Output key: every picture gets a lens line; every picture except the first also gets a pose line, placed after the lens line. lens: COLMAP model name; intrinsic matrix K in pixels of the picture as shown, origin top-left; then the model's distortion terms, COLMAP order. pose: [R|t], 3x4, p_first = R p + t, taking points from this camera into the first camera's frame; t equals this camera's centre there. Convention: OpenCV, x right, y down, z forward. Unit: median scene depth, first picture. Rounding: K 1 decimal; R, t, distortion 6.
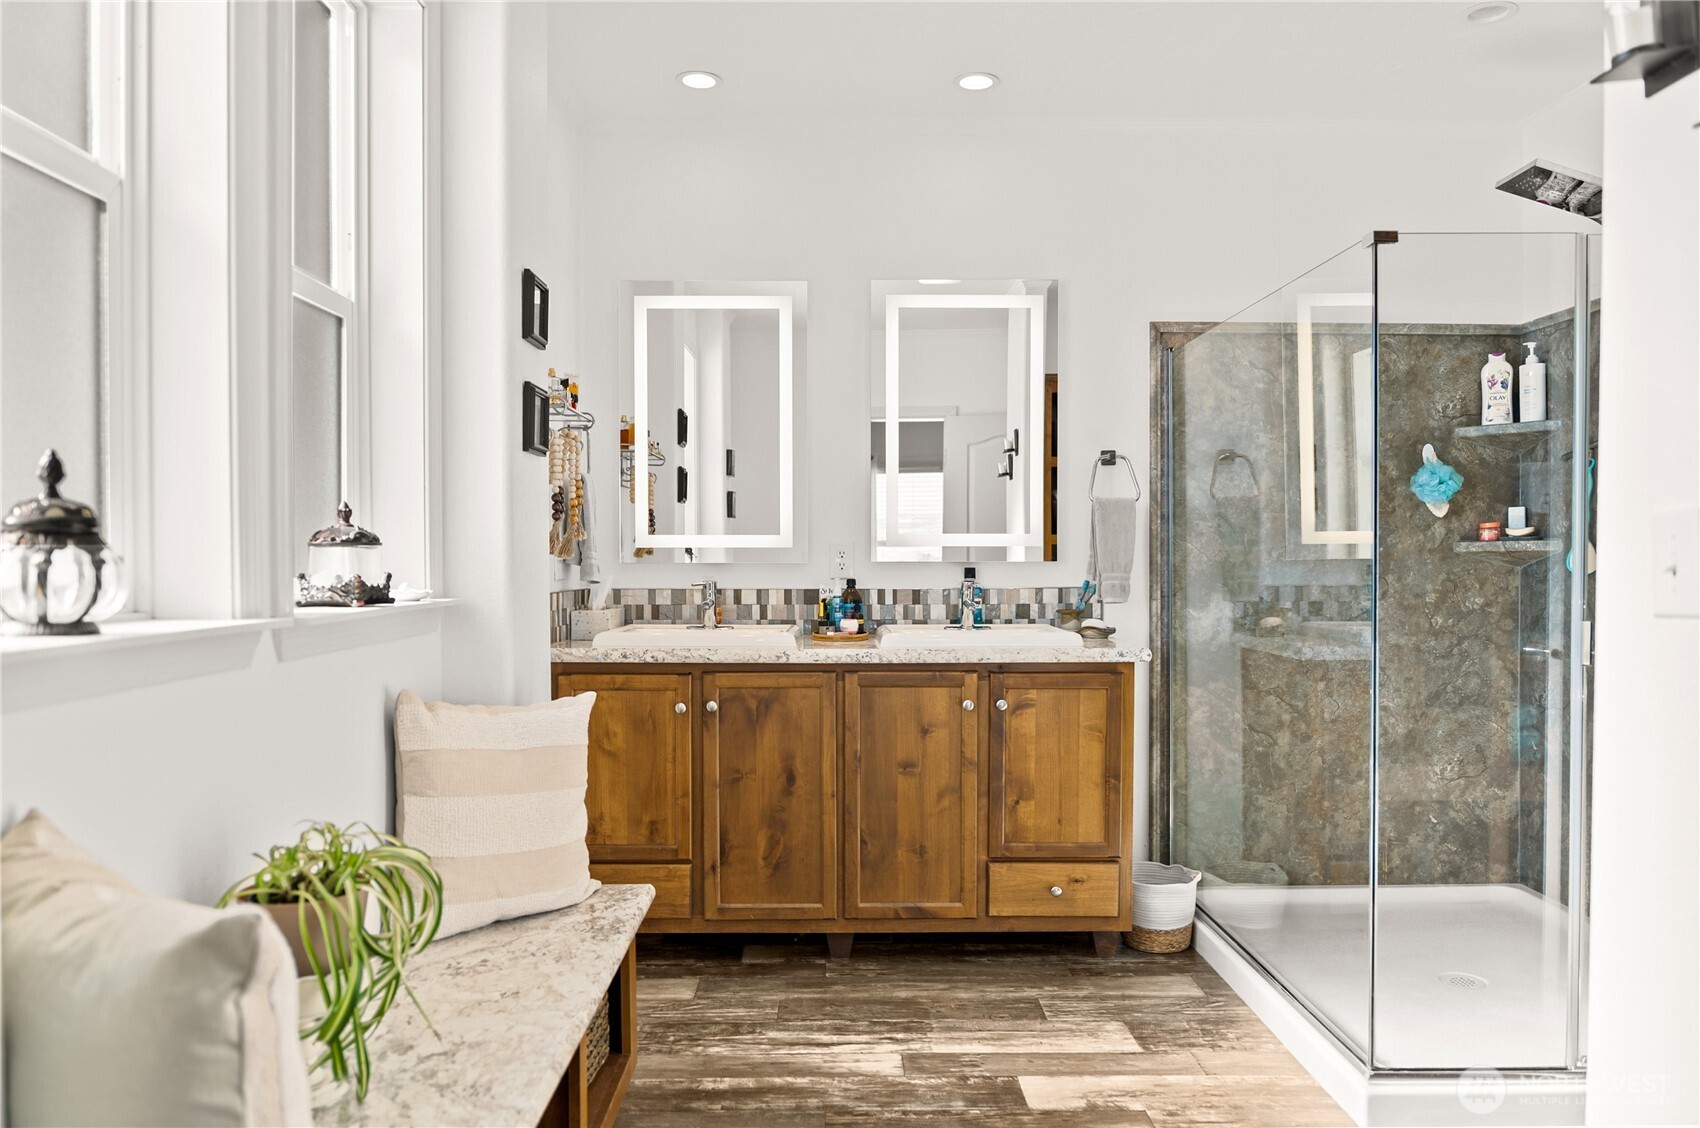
lens RADIAL K [[1182.6, 0, 841.0], [0, 1182.6, 578.5], [0, 0, 1]] dist [-0.011471, -0.003242]
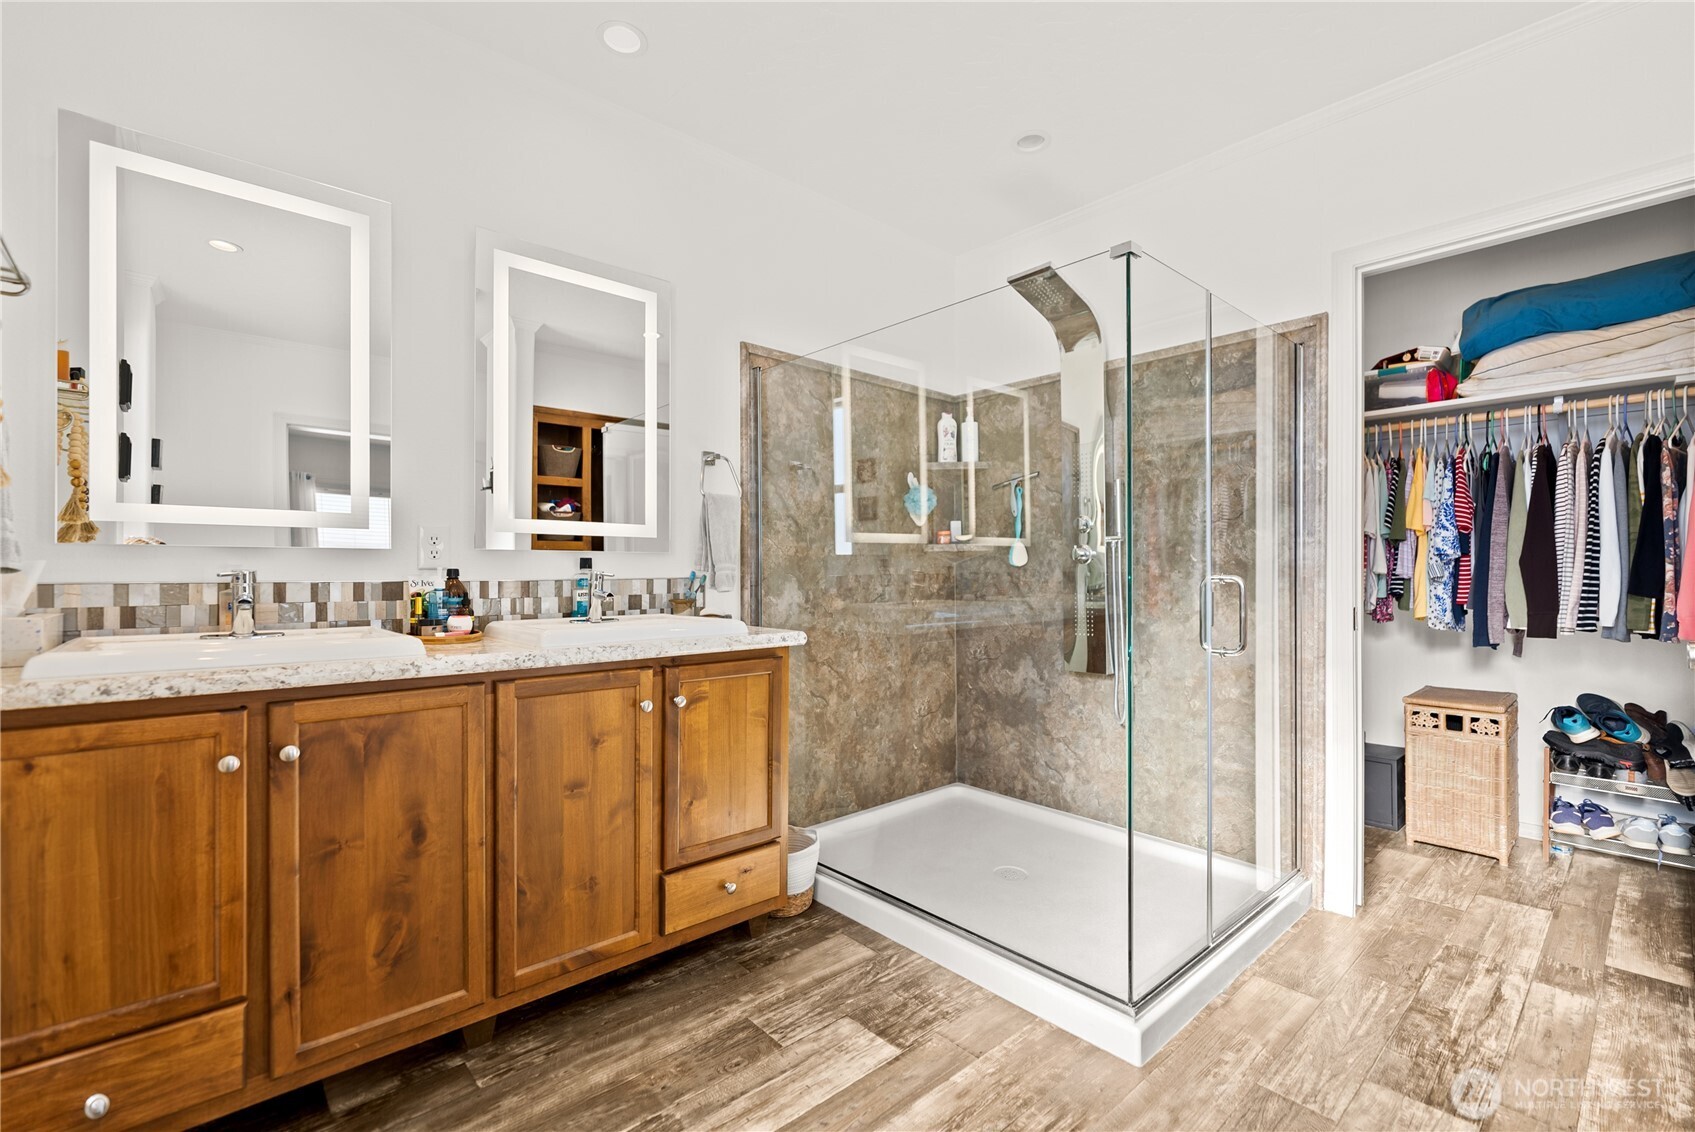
lens RADIAL K [[739.2, 0, 845.1], [0, 739.2, 568.5], [0, 0, 1]] dist [-0.007298, 0.001322]
pose [[0.750669, 0.003867, 0.660667, -0.147071], [0.012298, 0.999728, -0.019825, 0.015940], [-0.660564, 0.023007, 0.750417, 0.474639]]
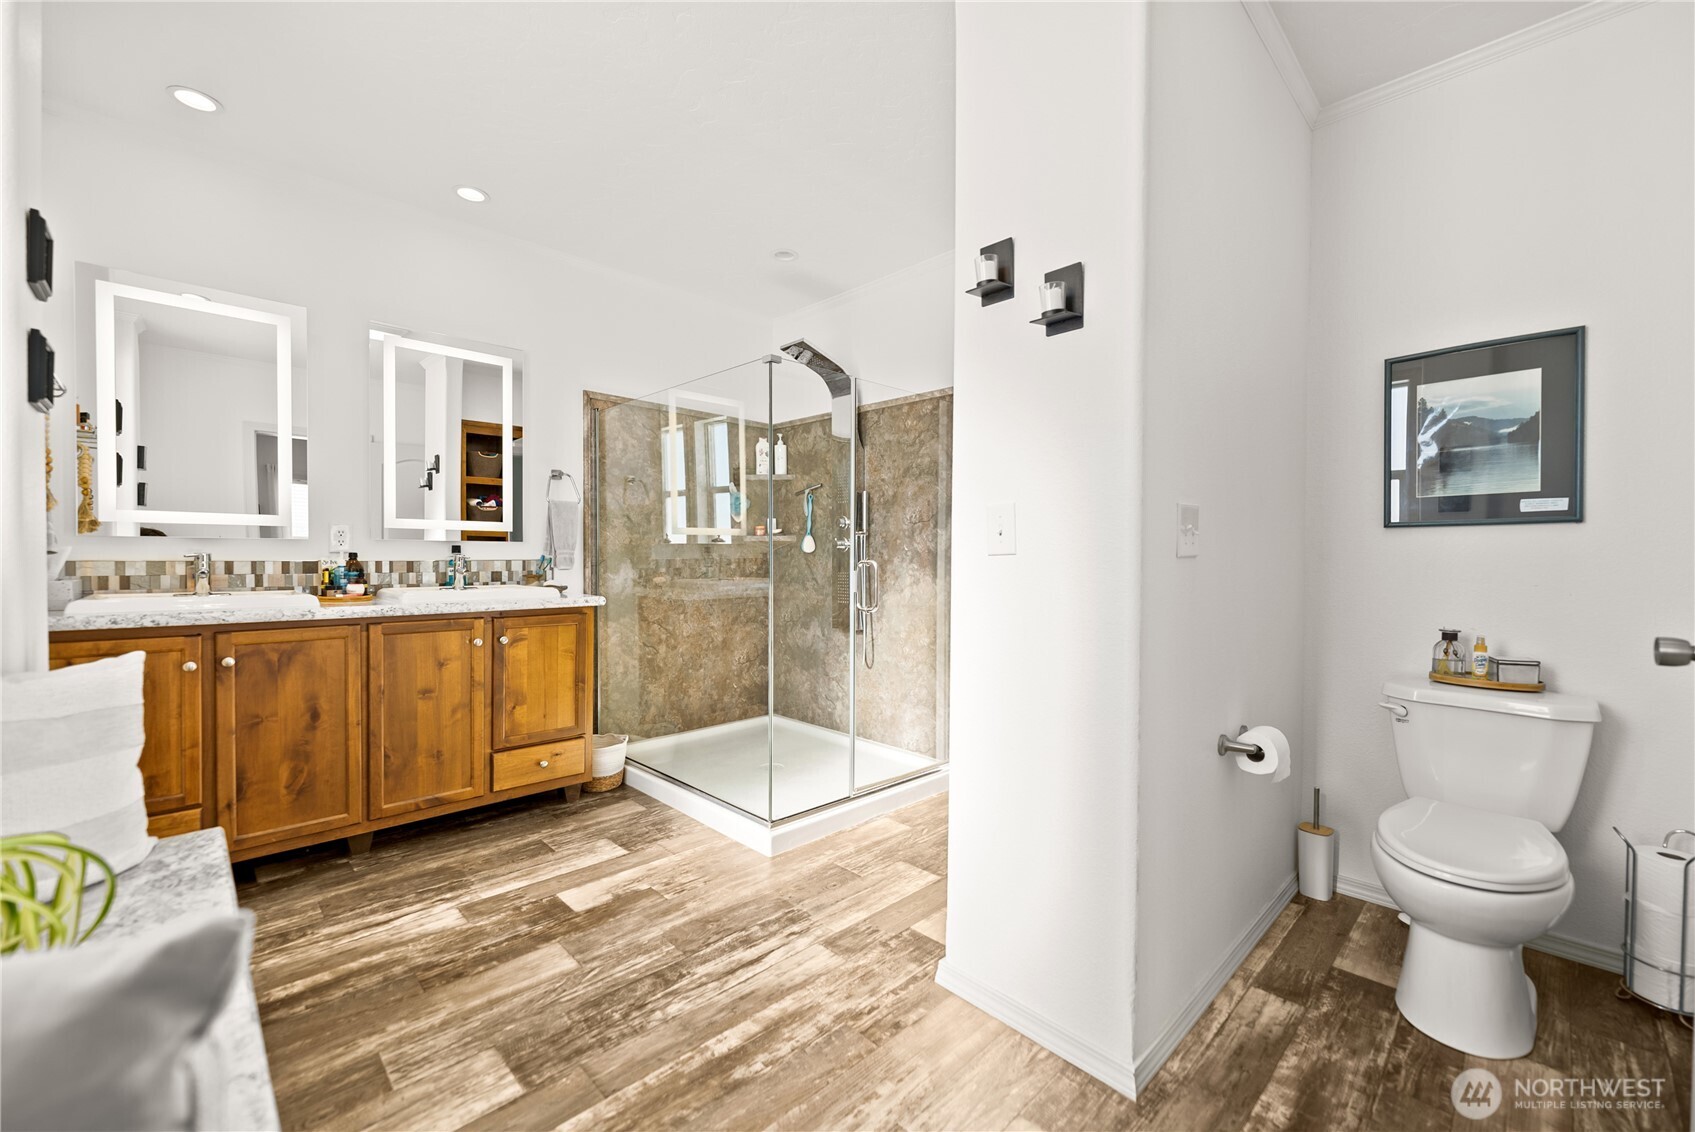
lens RADIAL K [[688.1, 0, 850.4], [0, 688.1, 563.8], [0, 0, 1]] dist [-0.004575, 0.001623]
pose [[0.717404, -0.002943, 0.696652, -0.137569], [0.006735, 0.999974, -0.002712, 0.020330], [-0.696625, 0.006638, 0.717404, 0.118874]]
